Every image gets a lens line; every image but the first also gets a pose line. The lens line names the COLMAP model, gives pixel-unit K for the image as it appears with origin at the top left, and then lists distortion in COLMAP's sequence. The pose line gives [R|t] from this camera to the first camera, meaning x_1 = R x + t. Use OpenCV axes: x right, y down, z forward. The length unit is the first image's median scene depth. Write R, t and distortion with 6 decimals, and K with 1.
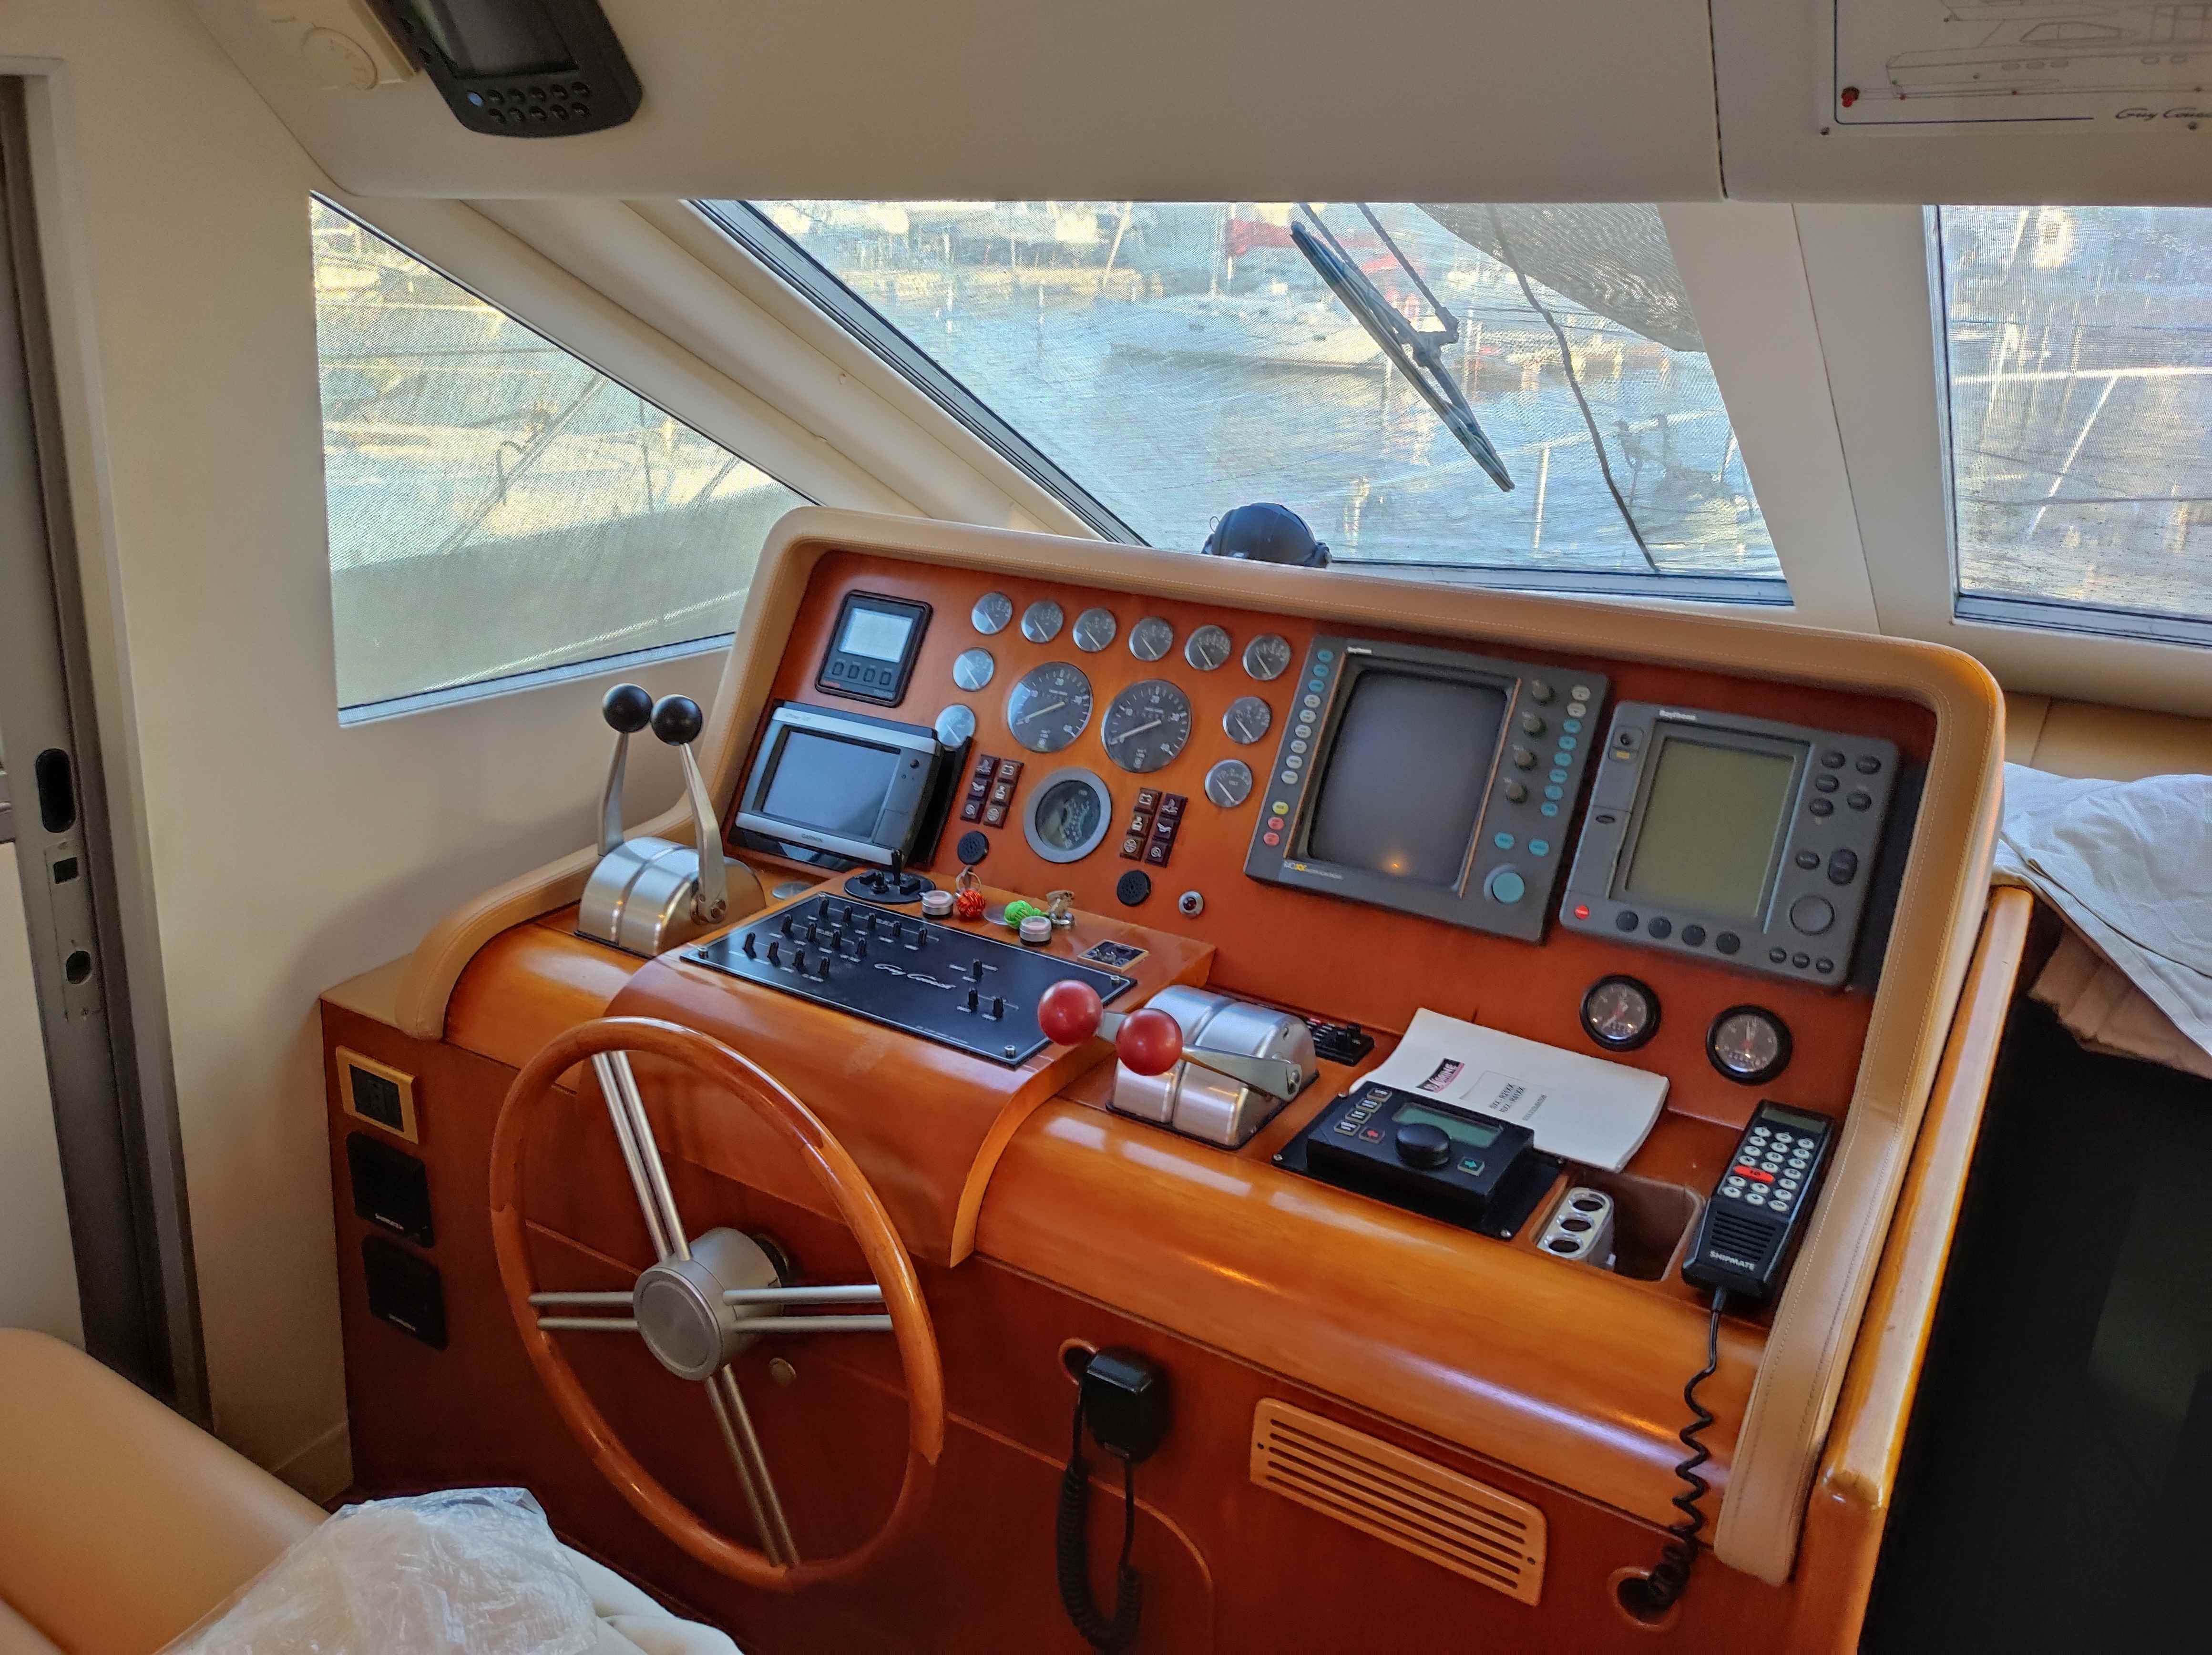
lens RADIAL K [[1631.0, 0, 1100.5], [0, 1631.0, 823.6], [0, 0, 1]] dist [0.038854, -0.029684]
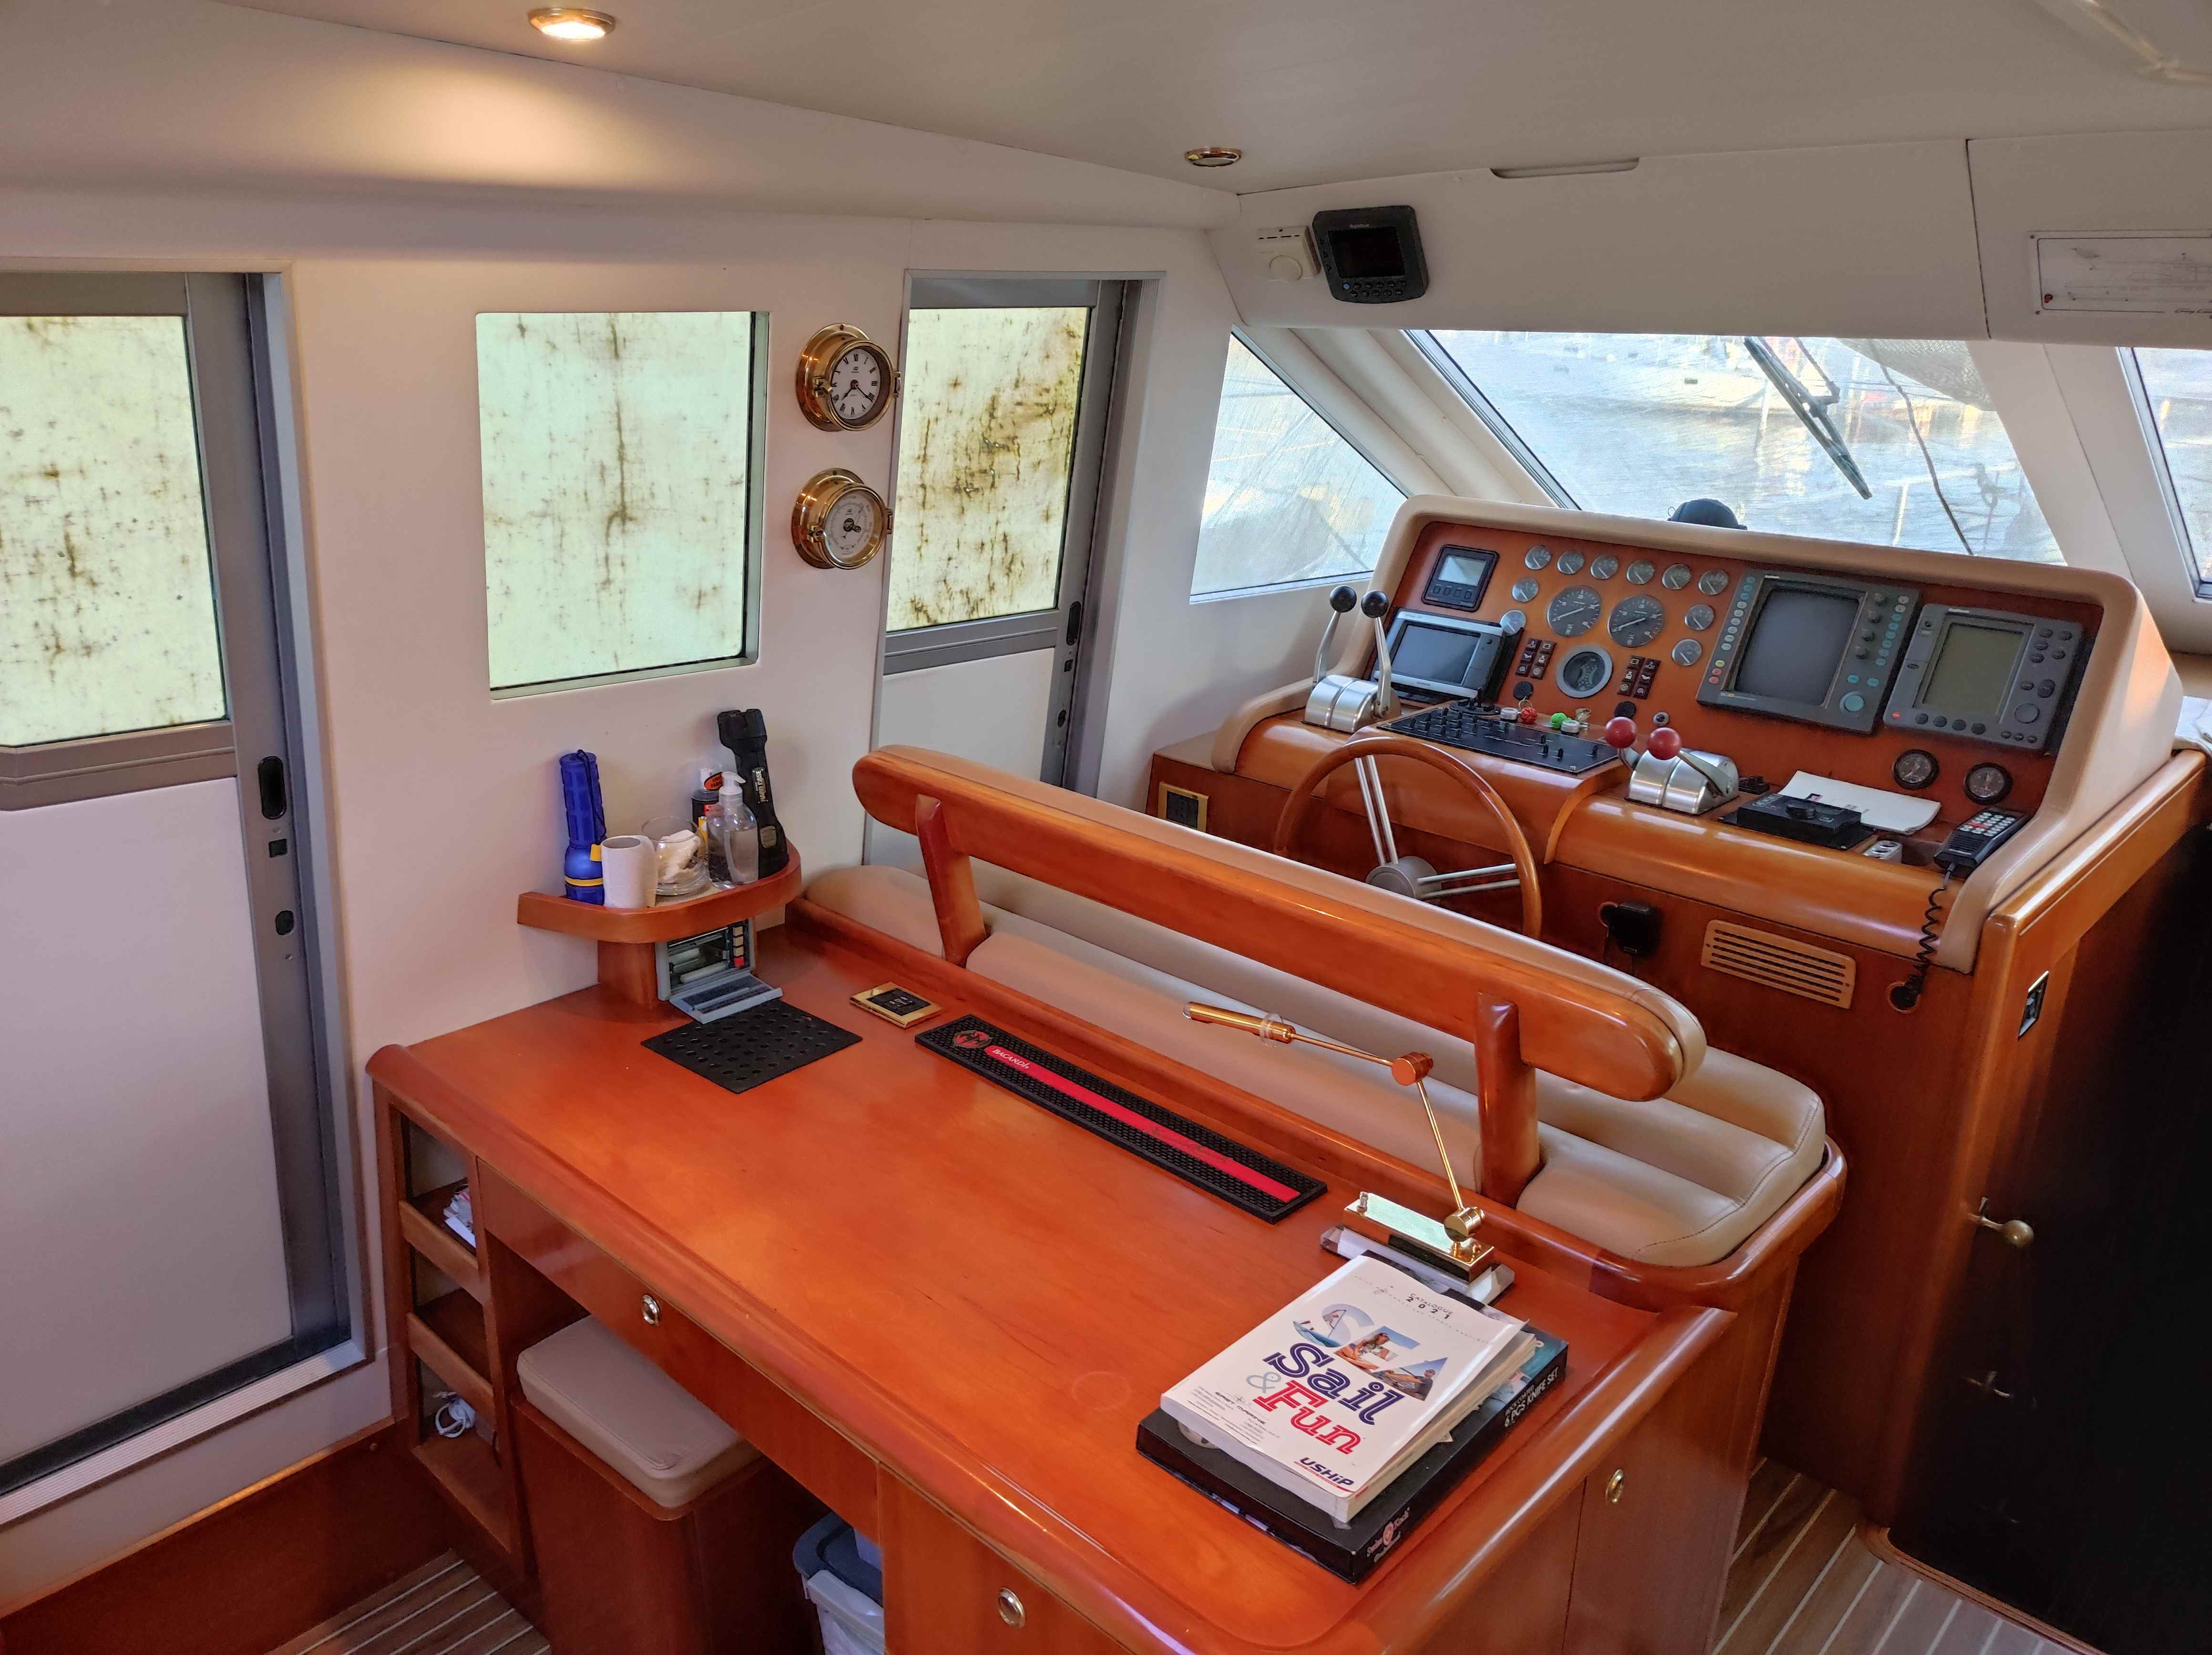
lens RADIAL K [[1631.0, 0, 1100.5], [0, 1631.0, 823.6], [0, 0, 1]] dist [0.038854, -0.029684]
pose [[0.981146, 0.061109, -0.183351, -0.212792], [-0.064914, 0.997781, -0.014820, 0.234427], [0.182038, 0.026442, 0.982936, -0.875091]]
